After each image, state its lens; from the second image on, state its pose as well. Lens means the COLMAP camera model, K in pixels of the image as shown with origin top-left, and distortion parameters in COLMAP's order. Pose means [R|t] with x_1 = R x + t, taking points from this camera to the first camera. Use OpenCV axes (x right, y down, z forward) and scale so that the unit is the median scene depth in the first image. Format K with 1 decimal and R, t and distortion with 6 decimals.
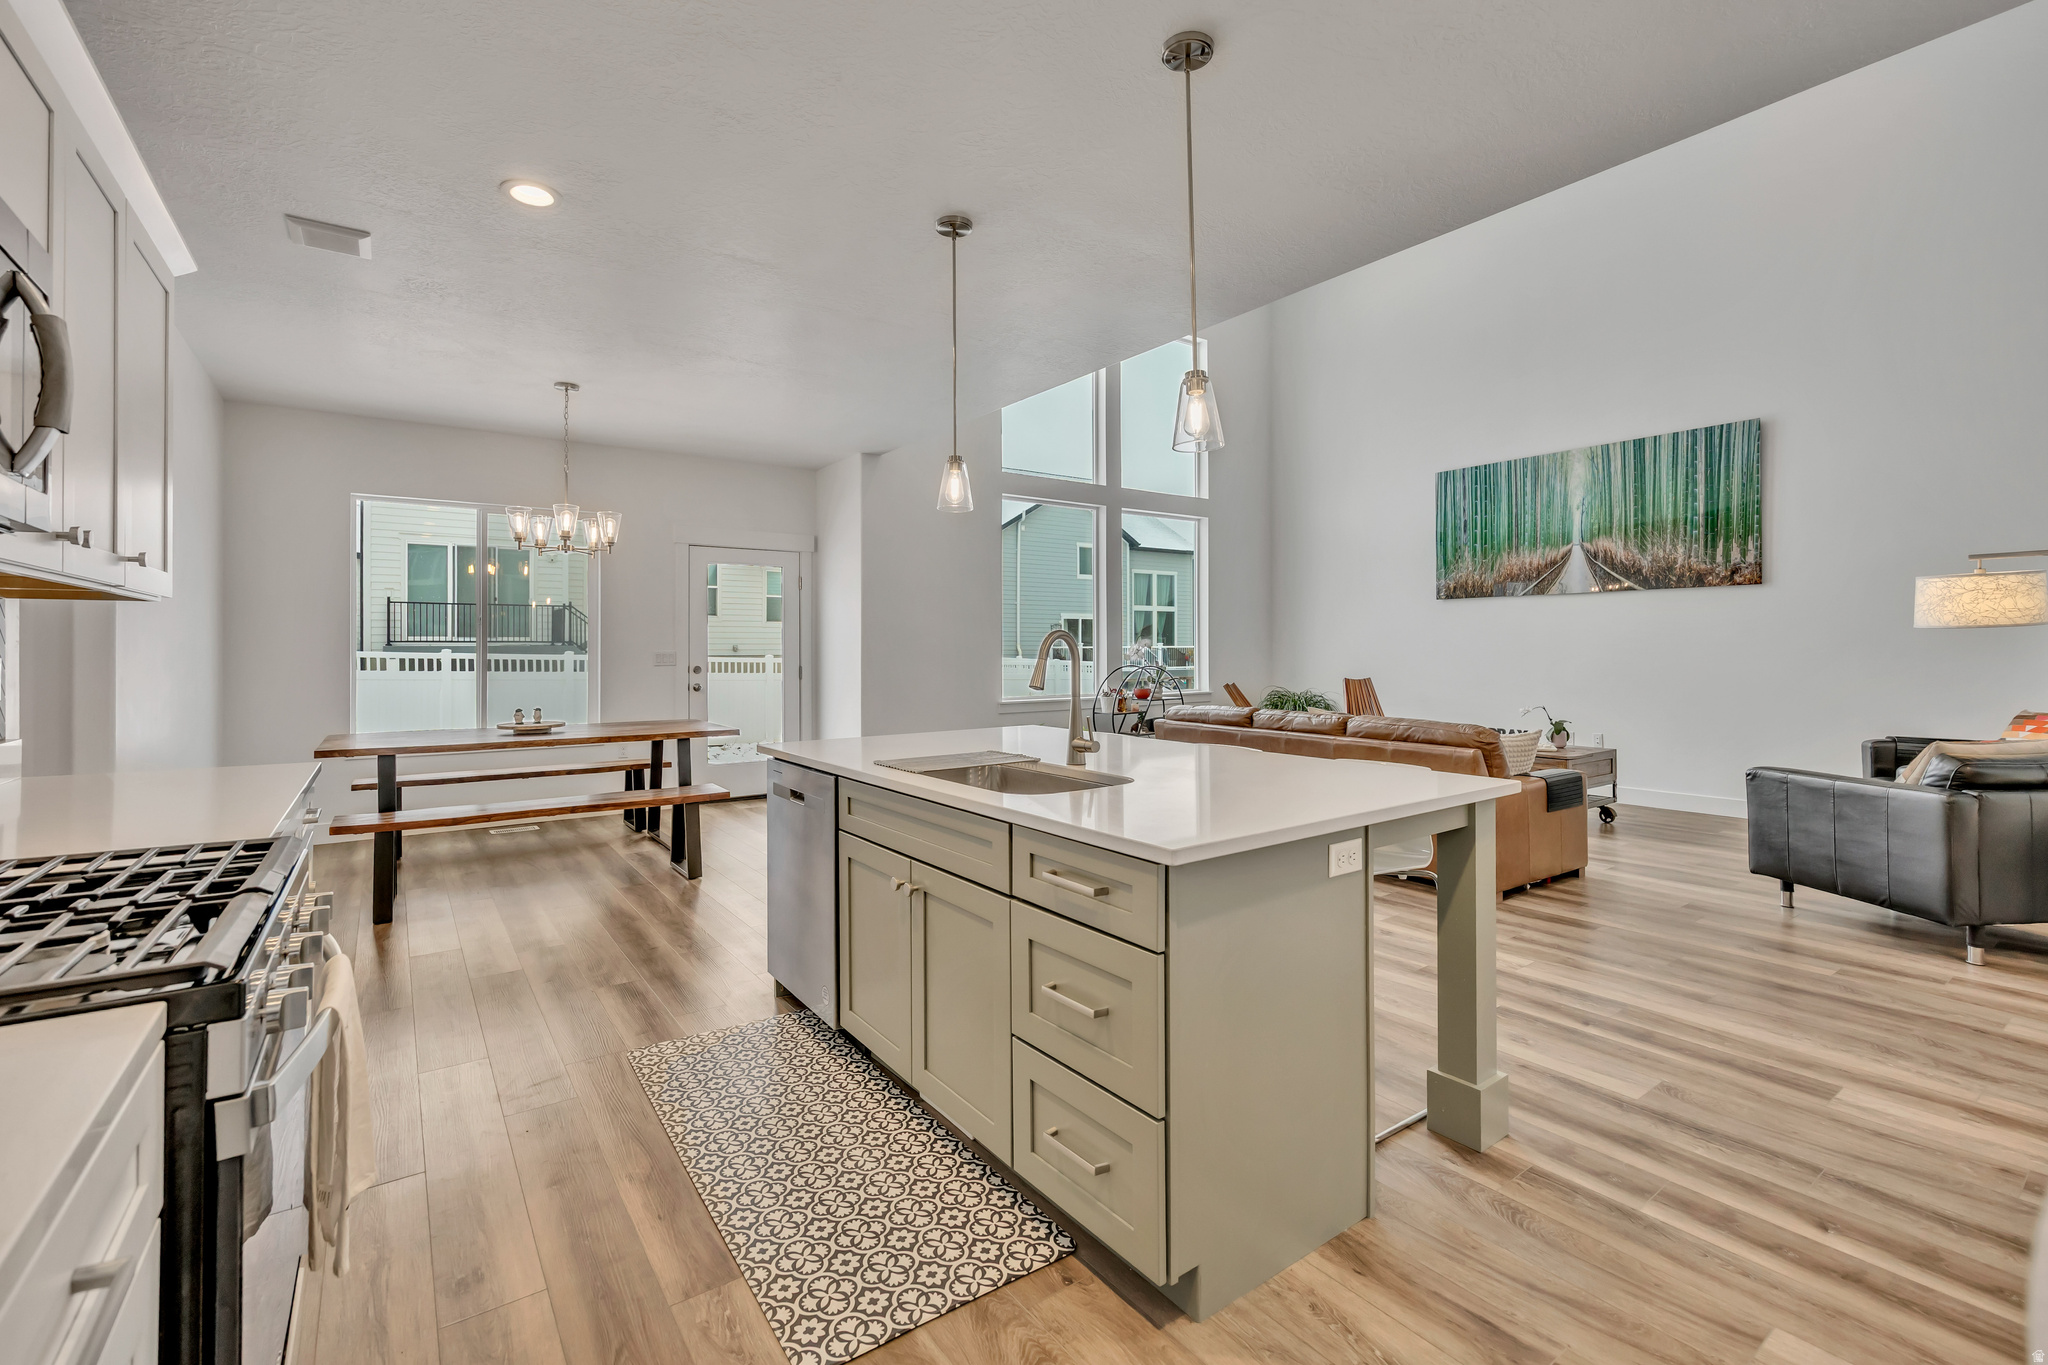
lens RADIAL K [[883.1, 0, 1035.4], [0, 883.1, 664.5], [0, 0, 1]] dist [-0.008554, 0.001761]
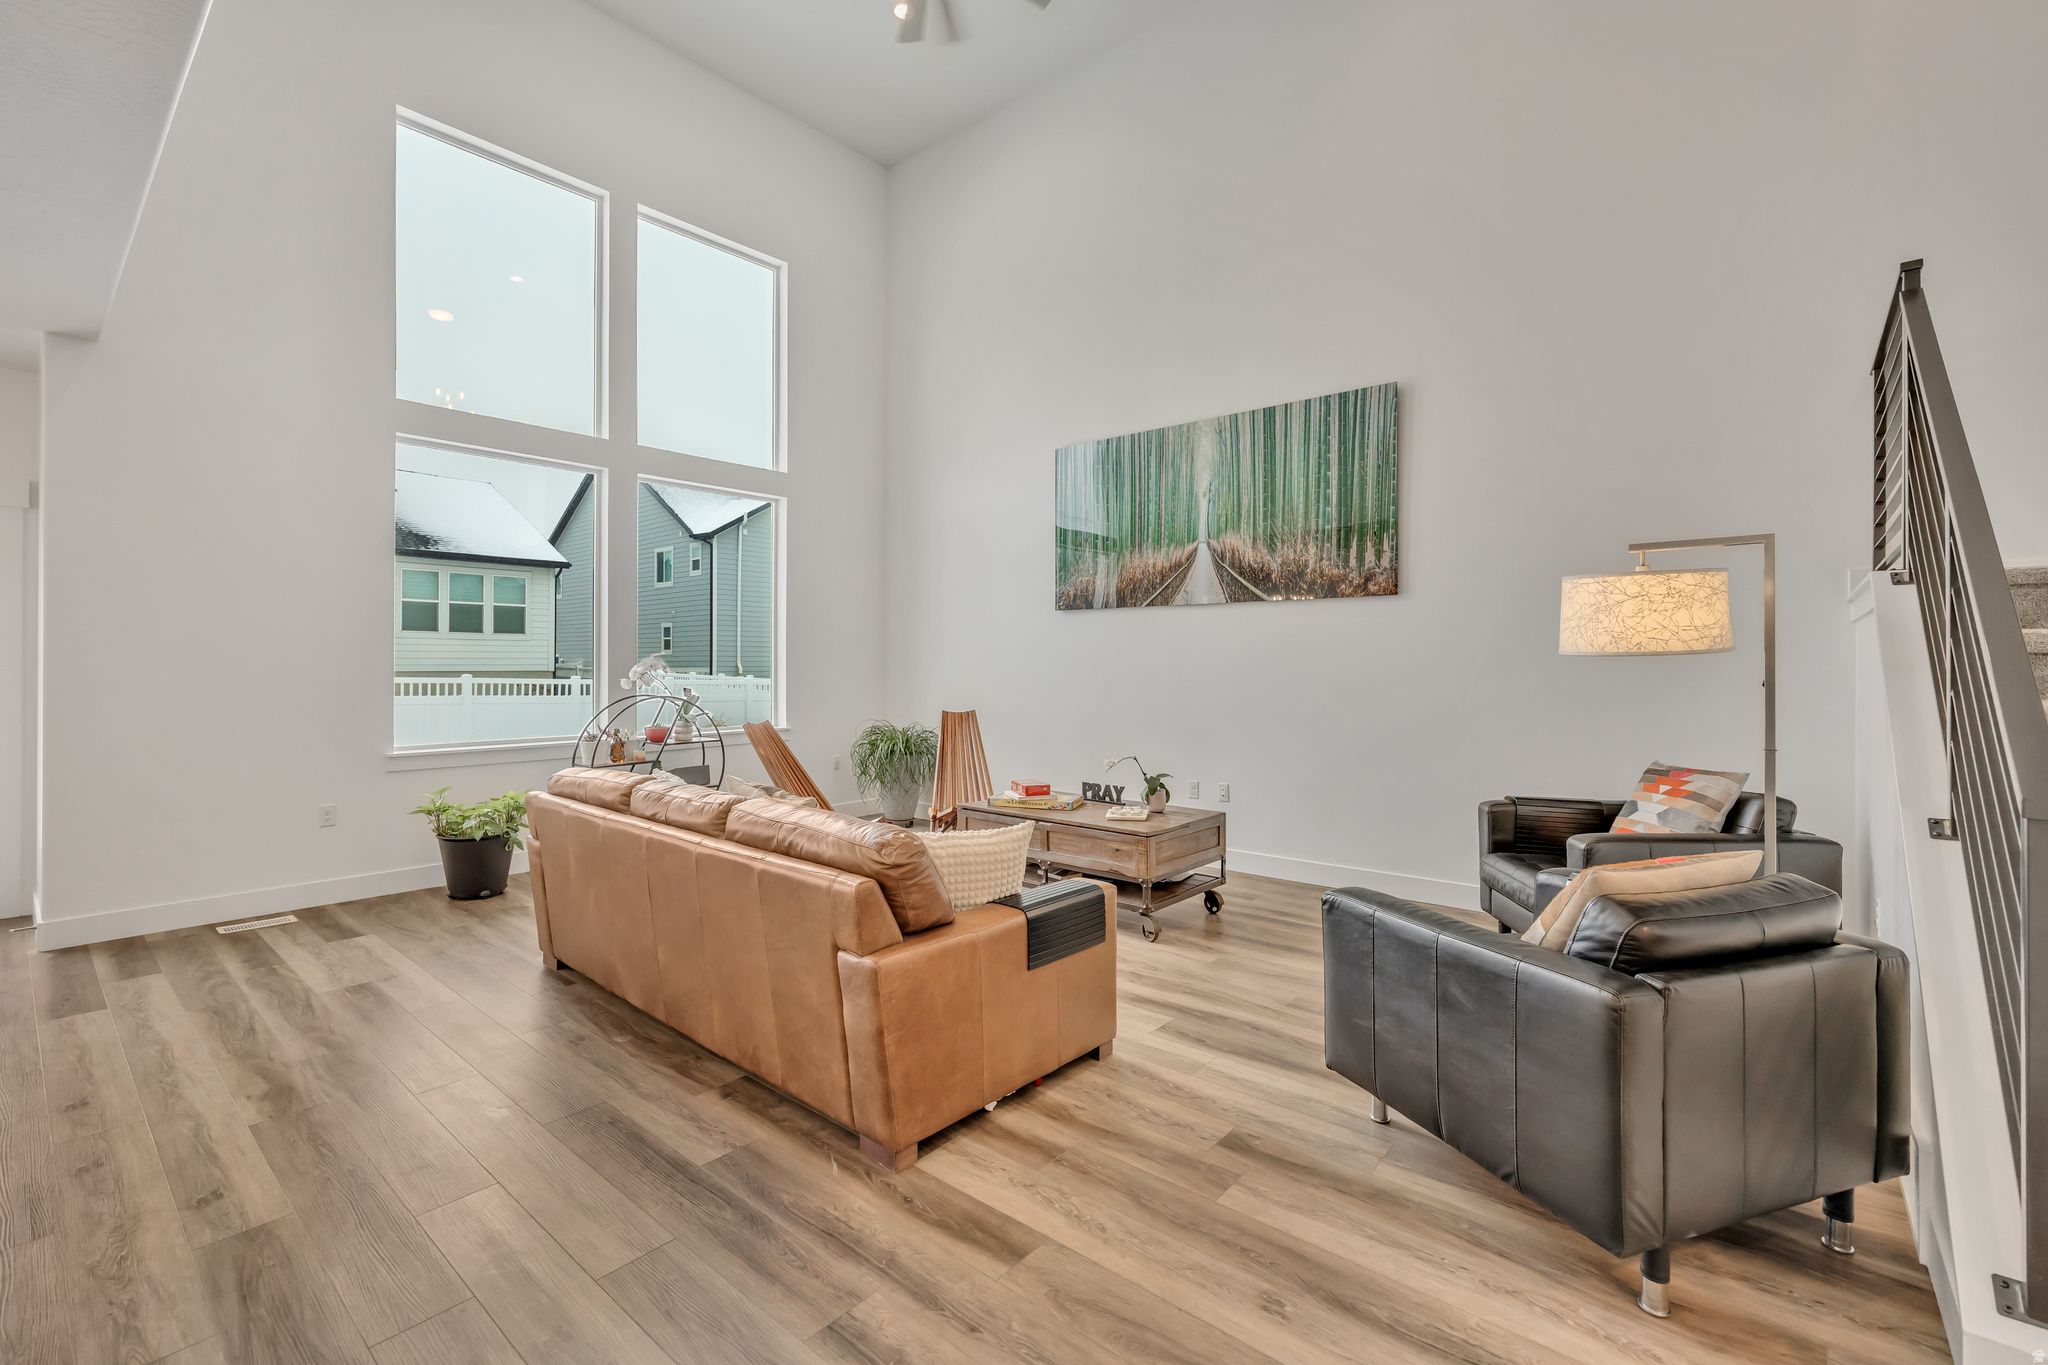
lens RADIAL K [[883.1, 0, 1037.1], [0, 883.1, 695.5], [0, 0, 1]] dist [-0.008554, 0.001761]
pose [[0.967609, -0.003734, 0.252427, 0.296744], [-0.000494, 0.999861, 0.016686, -0.014167], [-0.252454, -0.016270, 0.967472, 0.299135]]
